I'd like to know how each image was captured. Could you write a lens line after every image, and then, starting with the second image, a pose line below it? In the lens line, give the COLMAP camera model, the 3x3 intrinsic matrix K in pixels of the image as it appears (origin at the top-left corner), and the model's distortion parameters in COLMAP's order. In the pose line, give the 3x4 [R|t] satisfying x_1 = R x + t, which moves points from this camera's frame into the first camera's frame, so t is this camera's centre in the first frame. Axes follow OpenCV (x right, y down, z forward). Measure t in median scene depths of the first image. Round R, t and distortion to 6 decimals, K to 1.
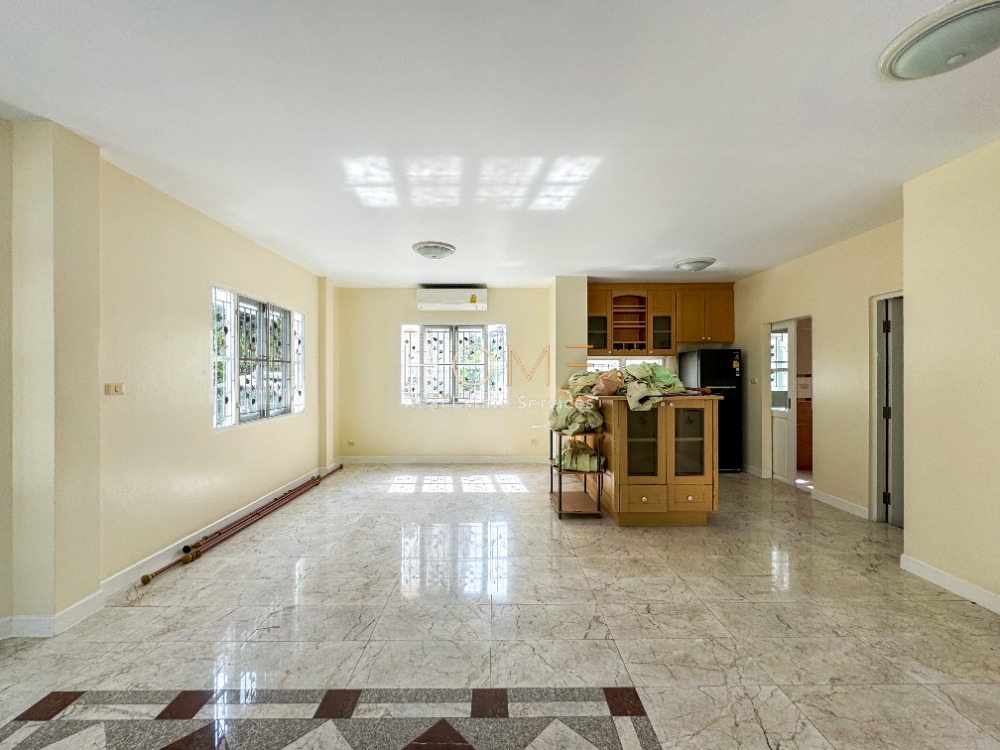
lens RADIAL K [[404.5, 0, 499.4], [0, 404.5, 374.1], [0, 0, 1]] dist [-0.001315, 0.000289]
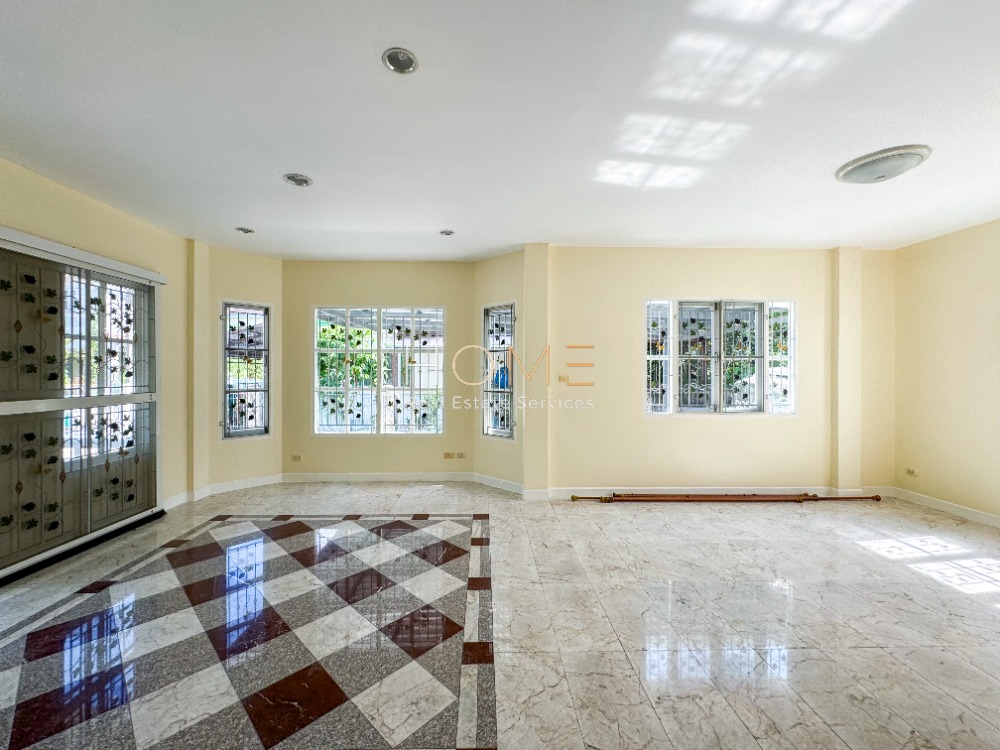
lens RADIAL K [[404.5, 0, 491.9], [0, 404.5, 374.2], [0, 0, 1]] dist [-0.001315, 0.000289]
pose [[0.007547, 0.005341, -0.999957, 0.711326], [-0.004441, 0.999976, 0.005307, 0.011150], [0.999962, 0.004401, 0.007570, 0.654080]]
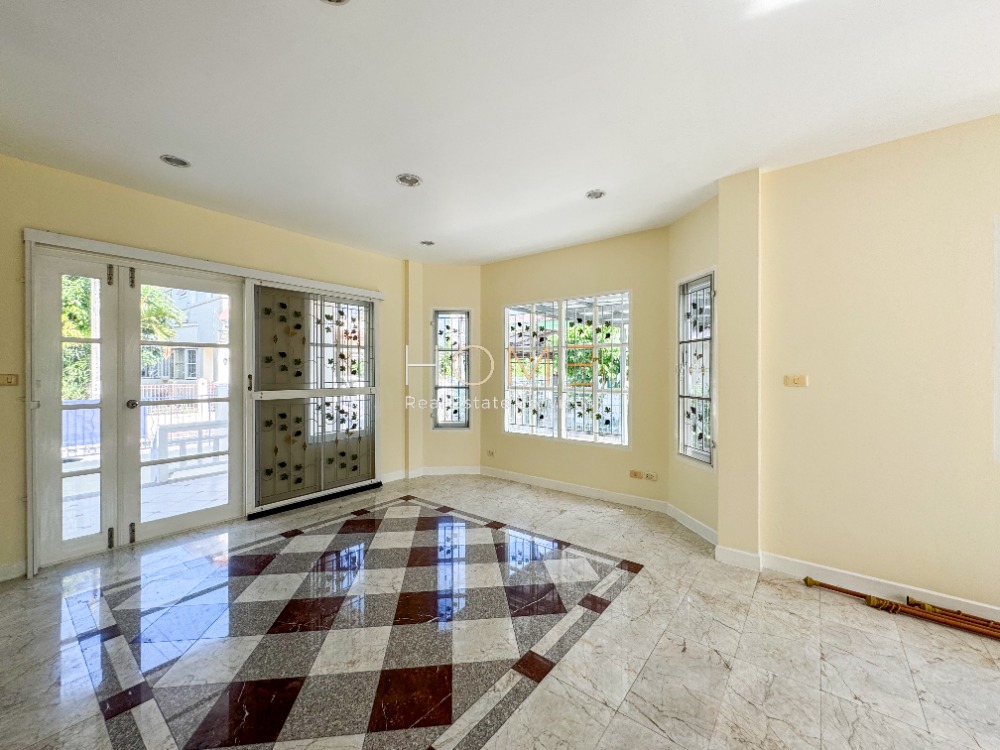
lens RADIAL K [[404.5, 0, 499.0], [0, 404.5, 370.0], [0, 0, 1]] dist [-0.001315, 0.000289]
pose [[-0.632906, -0.001251, -0.774228, 0.319999], [-0.002557, 0.999997, 0.000475, 0.011919], [0.774224, 0.002280, -0.632907, 1.023487]]
